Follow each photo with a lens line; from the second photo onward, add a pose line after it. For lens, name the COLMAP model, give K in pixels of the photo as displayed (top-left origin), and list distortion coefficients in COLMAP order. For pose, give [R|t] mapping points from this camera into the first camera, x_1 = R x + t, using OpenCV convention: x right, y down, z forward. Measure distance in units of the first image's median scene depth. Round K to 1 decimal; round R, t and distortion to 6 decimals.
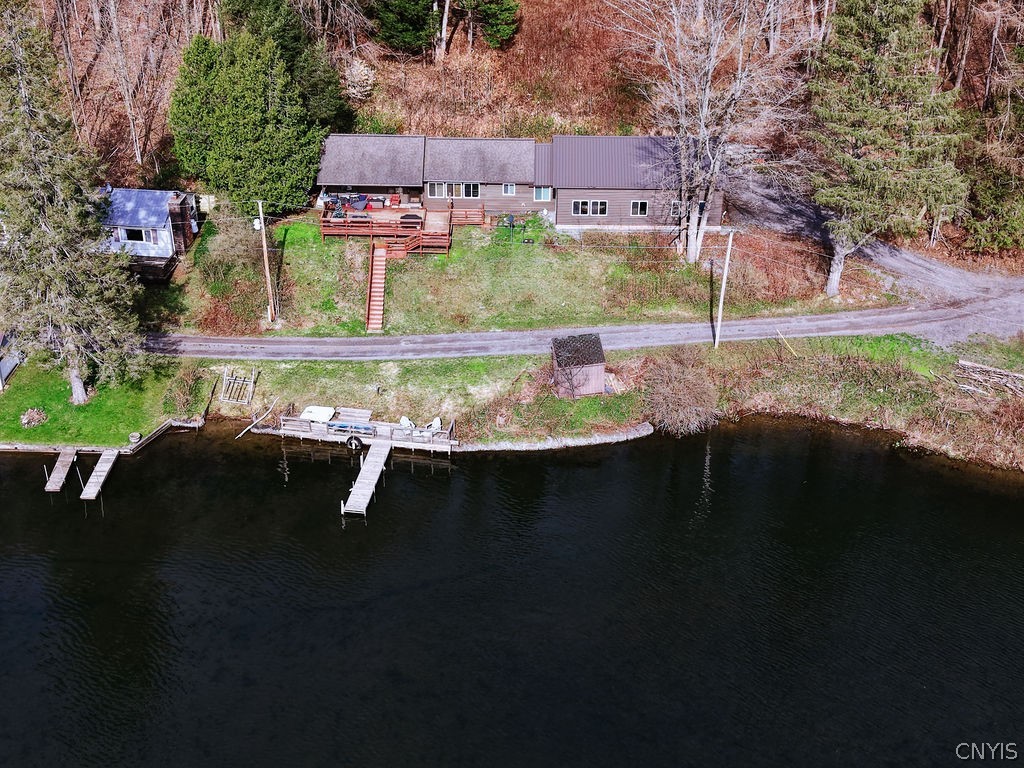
lens RADIAL K [[1332.9, 0, 512.9], [0, 1332.9, 381.8], [0, 0, 1]] dist [0.171427, 0.000000]
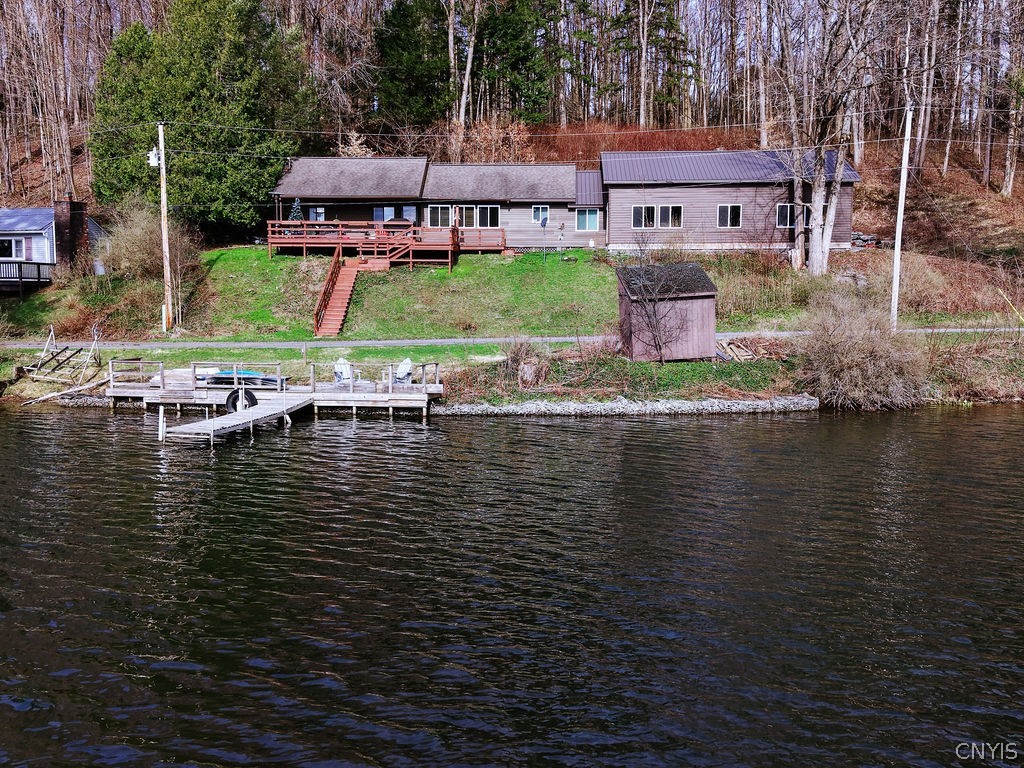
lens RADIAL K [[1036.7, 0, 511.0], [0, 1036.7, 388.1], [0, 0, 1]] dist [0.074110, 0.000000]
pose [[0.999661, 0.001352, -0.026017, -0.004482], [-0.012066, 0.909110, -0.416382, 0.178817], [0.023089, 0.416555, 0.908817, 0.551342]]
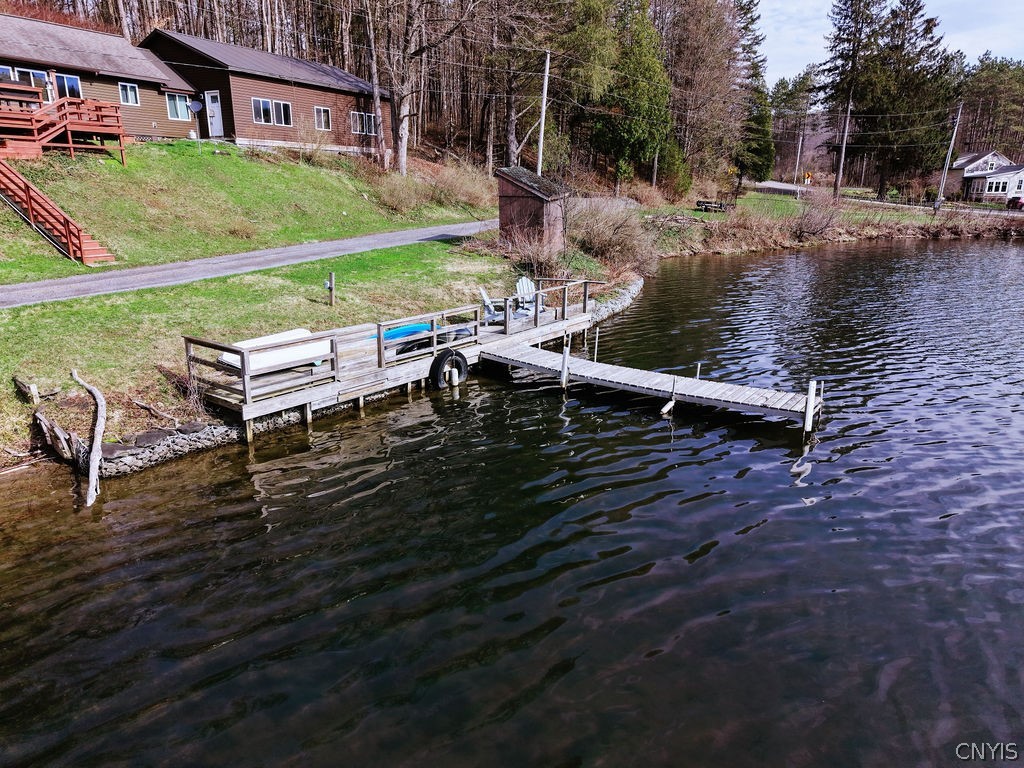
lens RADIAL K [[682.1, 0, 514.0], [0, 682.1, 385.1], [0, 0, 1]] dist [0.024517, -0.016600]
pose [[0.461688, -0.250753, 0.850863, -0.229626], [0.439495, 0.897865, 0.026129, 0.045382], [-0.770512, 0.361886, 0.524738, 0.774993]]
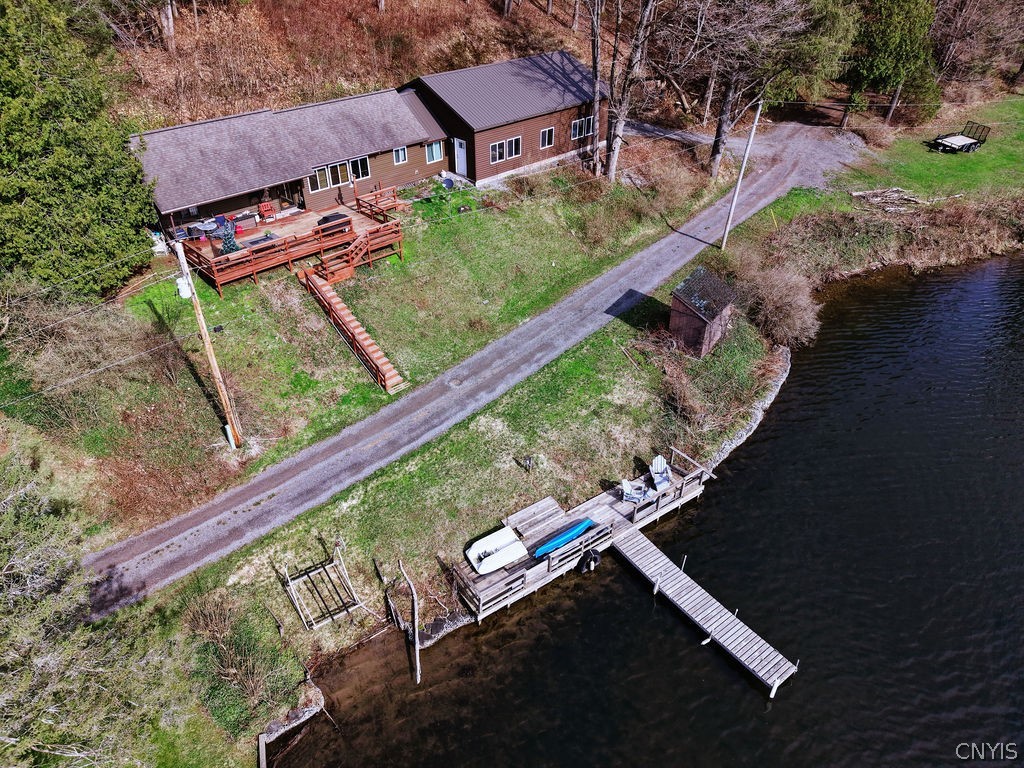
lens RADIAL K [[682.1, 0, 516.6], [0, 682.1, 381.8], [0, 0, 1]] dist [0.024517, -0.016600]
pose [[0.709439, -0.413677, 0.570585, -0.245379], [0.351681, 0.909402, 0.222056, -0.092009], [-0.610751, 0.043129, 0.790647, 0.672334]]
